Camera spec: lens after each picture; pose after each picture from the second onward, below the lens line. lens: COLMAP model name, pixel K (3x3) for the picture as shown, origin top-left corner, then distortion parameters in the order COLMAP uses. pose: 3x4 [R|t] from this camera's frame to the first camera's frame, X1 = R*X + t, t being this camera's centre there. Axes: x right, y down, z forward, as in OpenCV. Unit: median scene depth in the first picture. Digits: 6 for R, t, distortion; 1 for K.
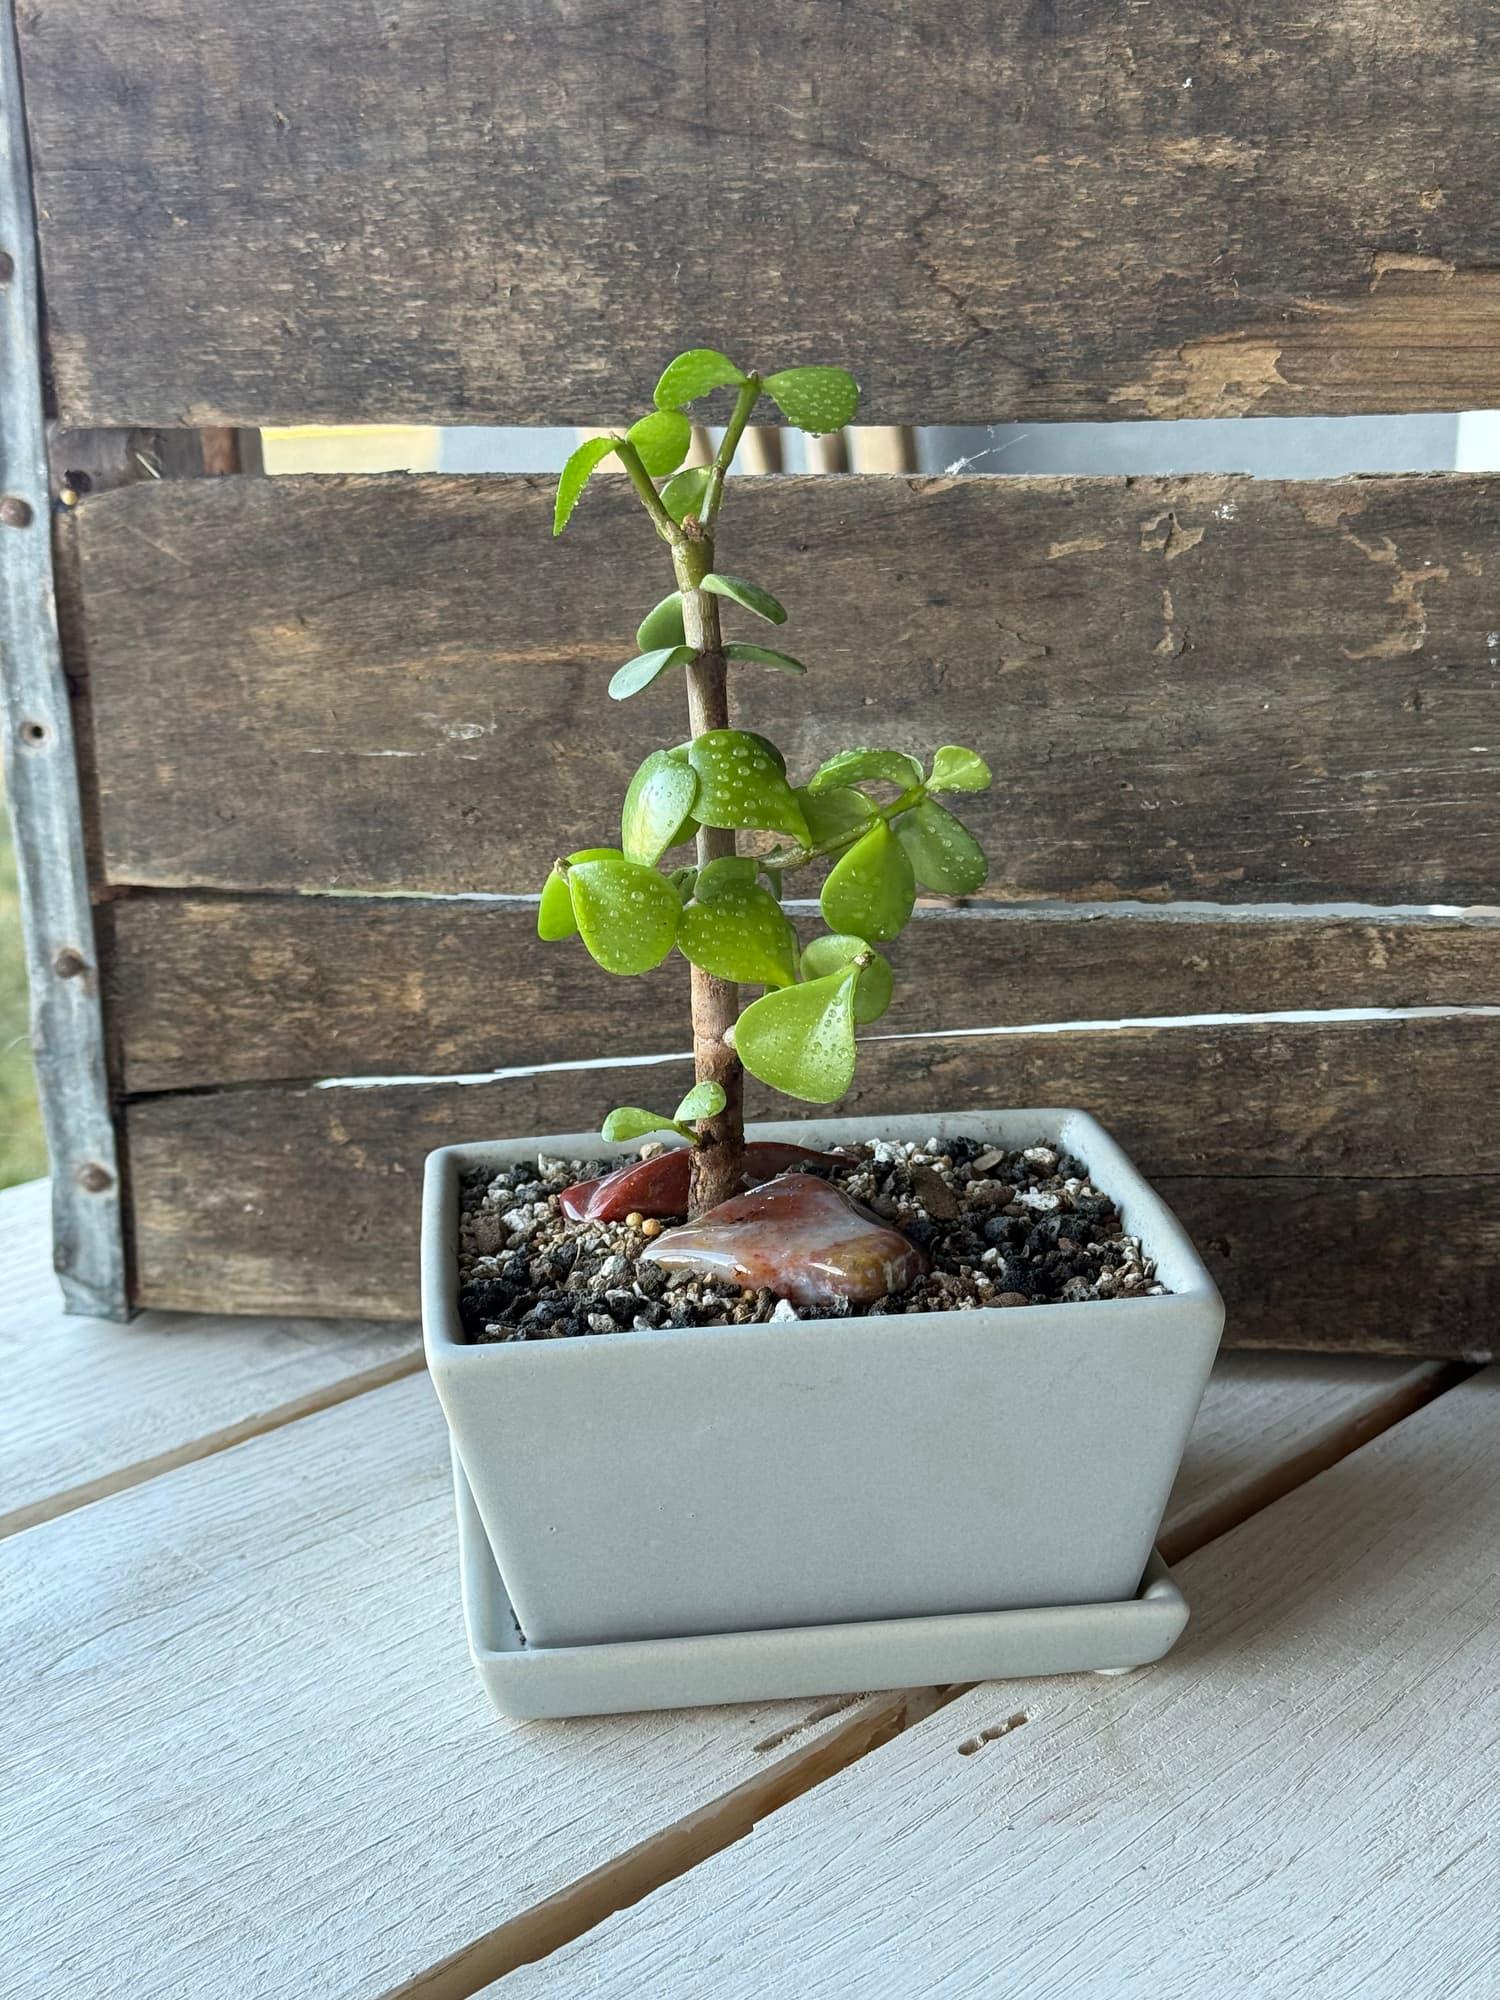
lens RADIAL K [[2891.1, 0, 740.6], [0, 2891.1, 996.3], [0, 0, 1]] dist [0.117493, 0.000000]
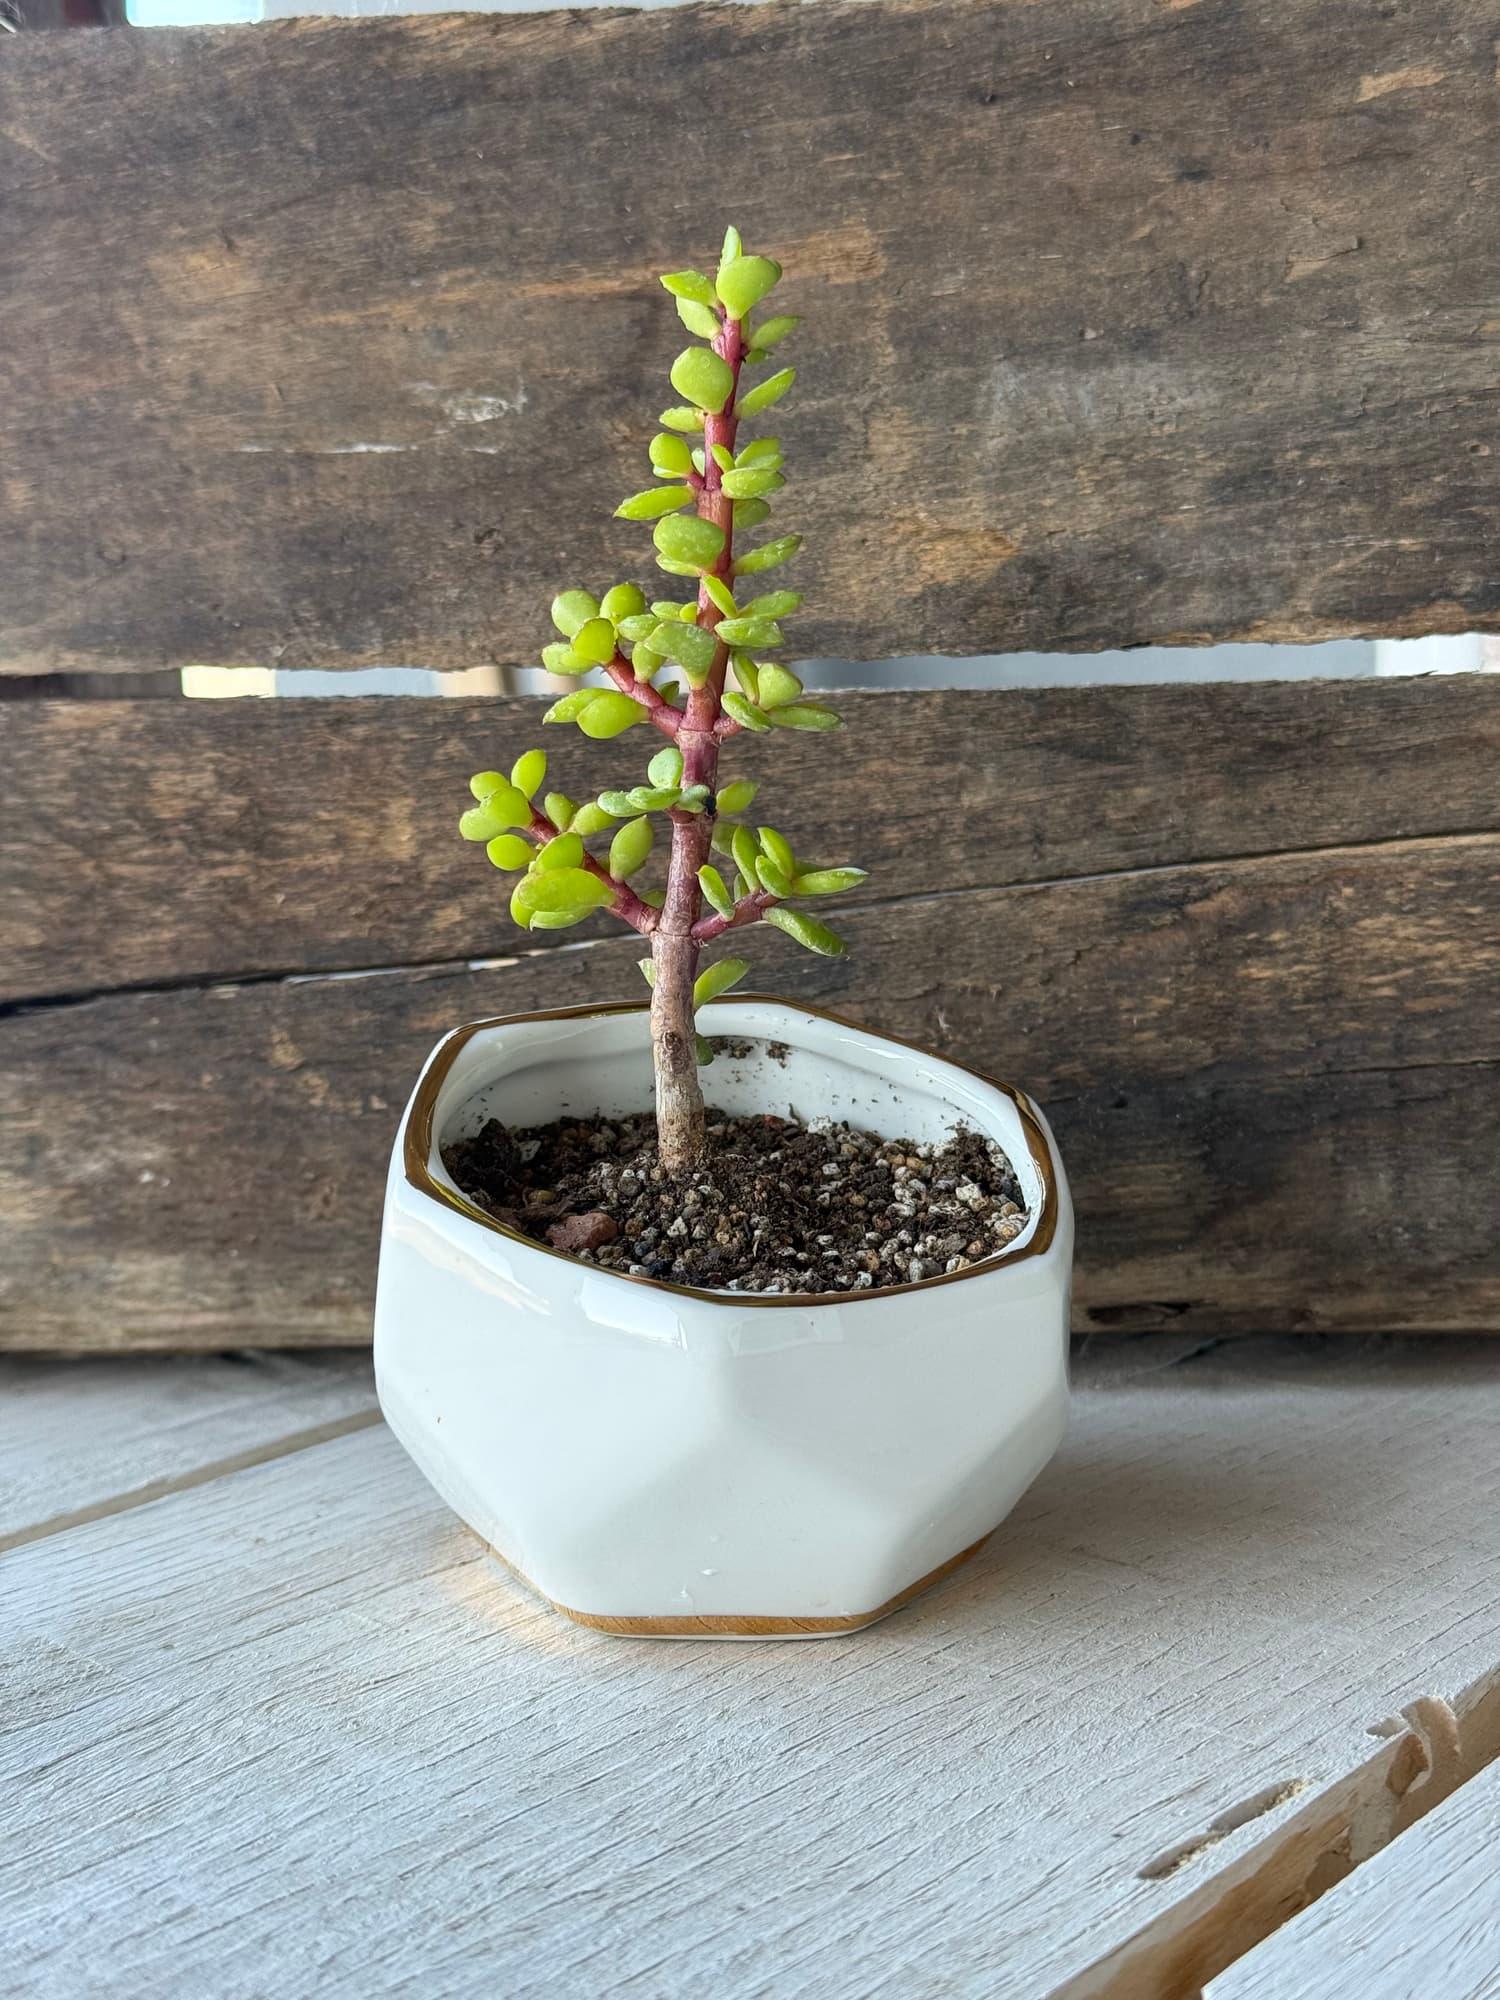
lens RADIAL K [[2891.1, 0, 742.8], [0, 2891.1, 1001.0], [0, 0, 1]] dist [0.117493, 0.000000]
pose [[0.996954, -0.026450, 0.073376, -0.088419], [0.036559, 0.989468, -0.140060, 0.140592], [-0.068899, 0.142315, 0.987420, 0.360415]]
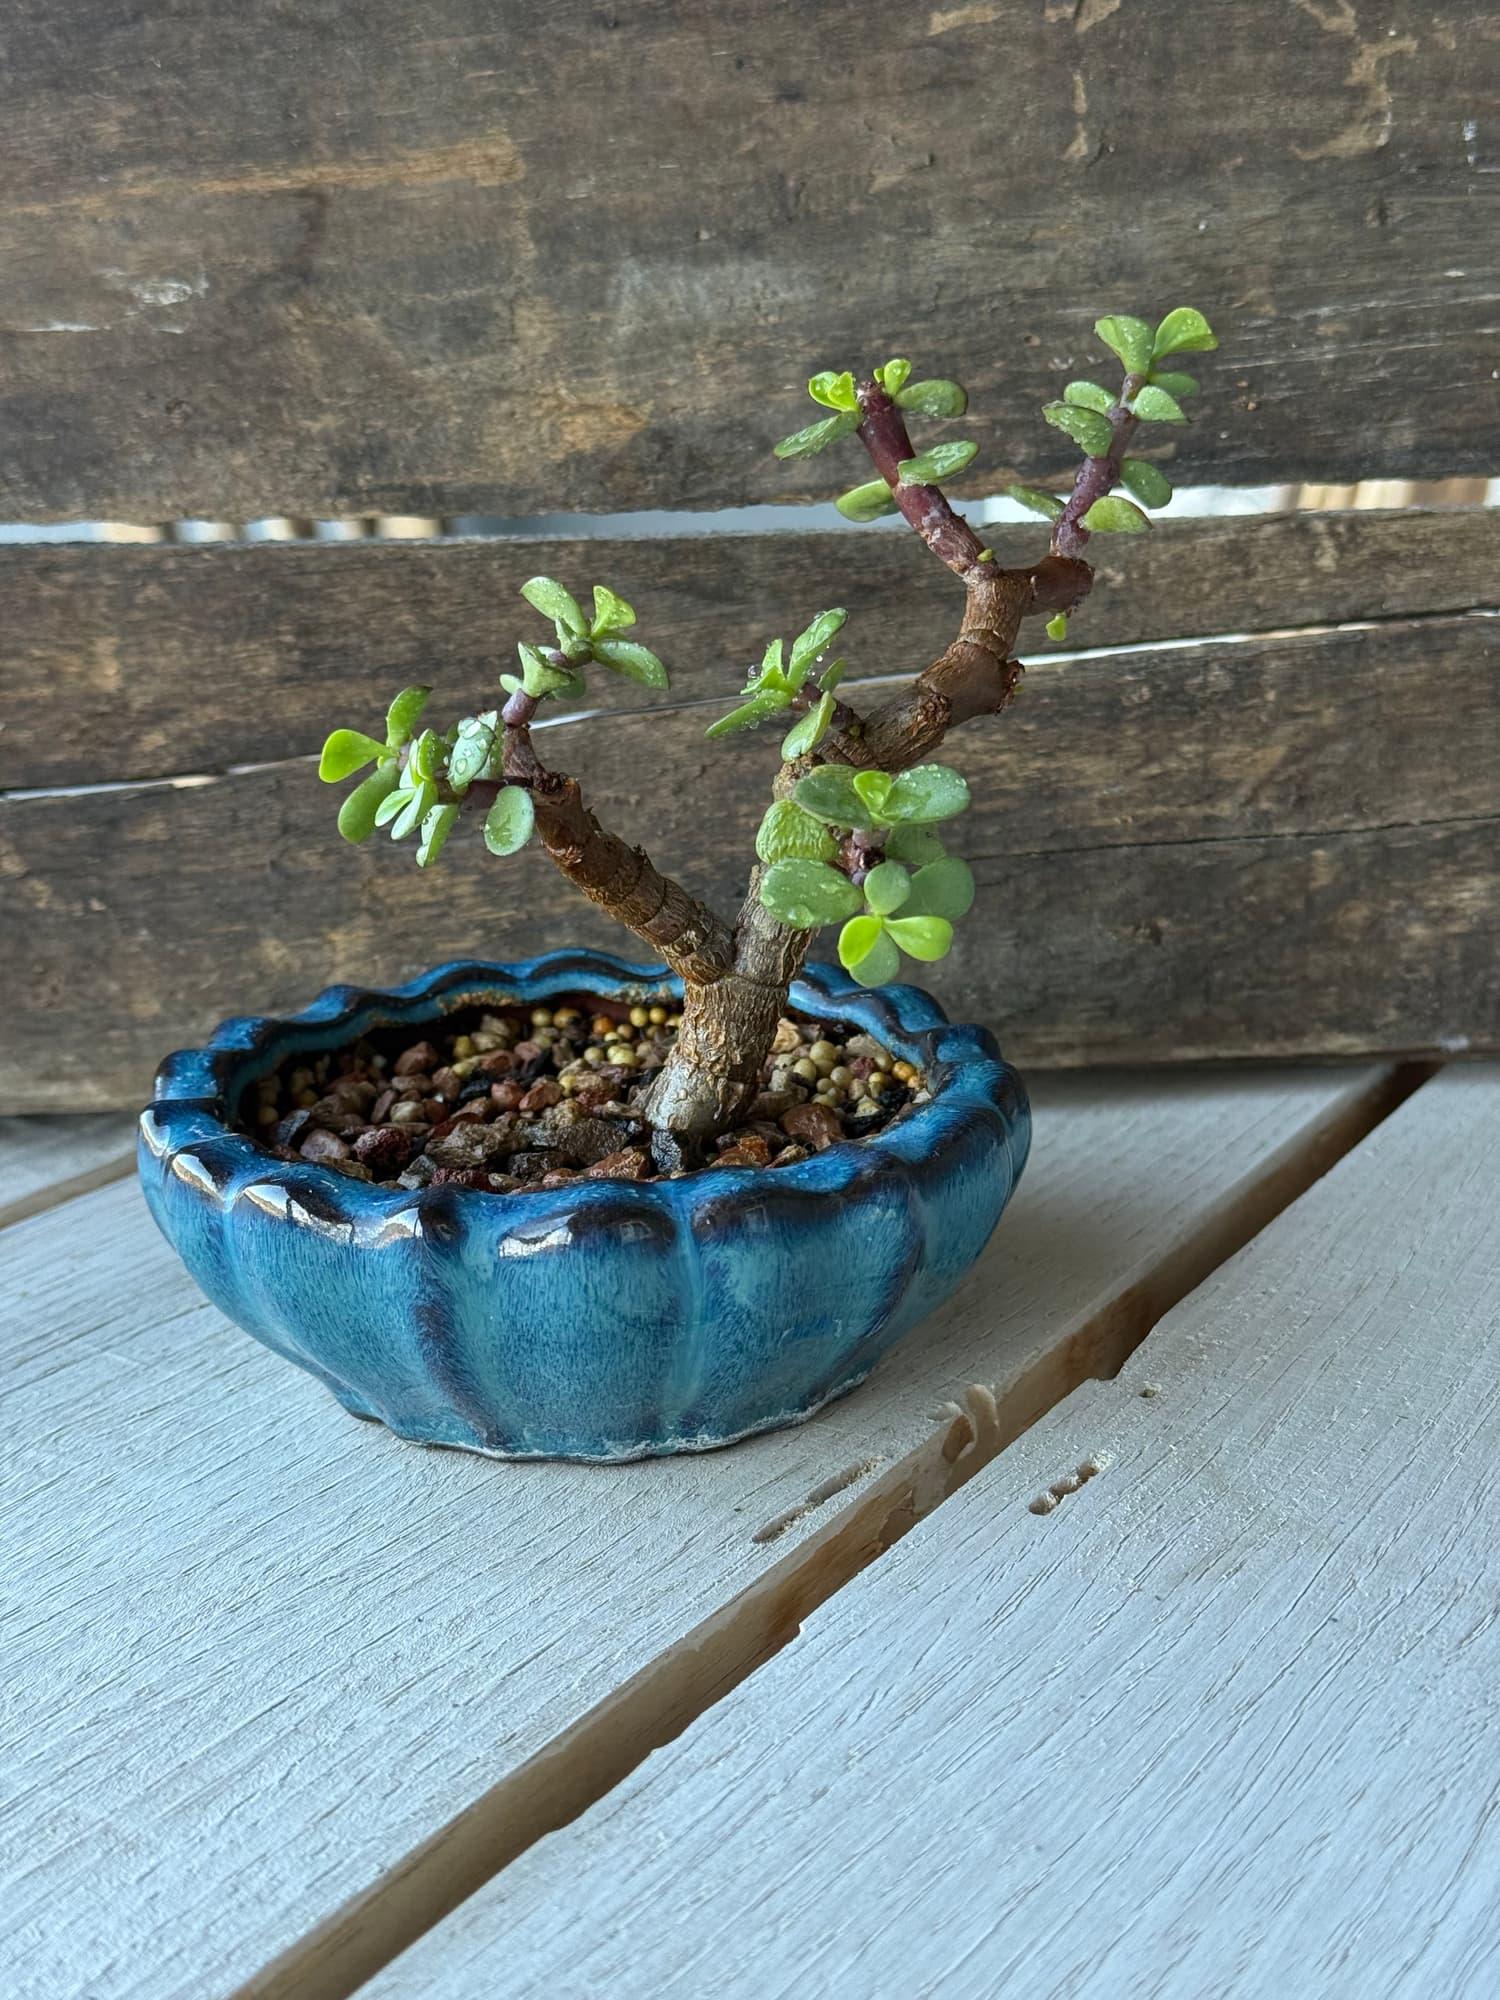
lens RADIAL K [[2891.1, 0, 752.7], [0, 2891.1, 1013.1], [0, 0, 1]] dist [0.117493, 0.000000]
pose [[0.978401, -0.063981, 0.196567, -0.108360], [0.064778, 0.997897, 0.002379, 0.103206], [-0.196306, 0.010406, 0.980487, 0.235532]]
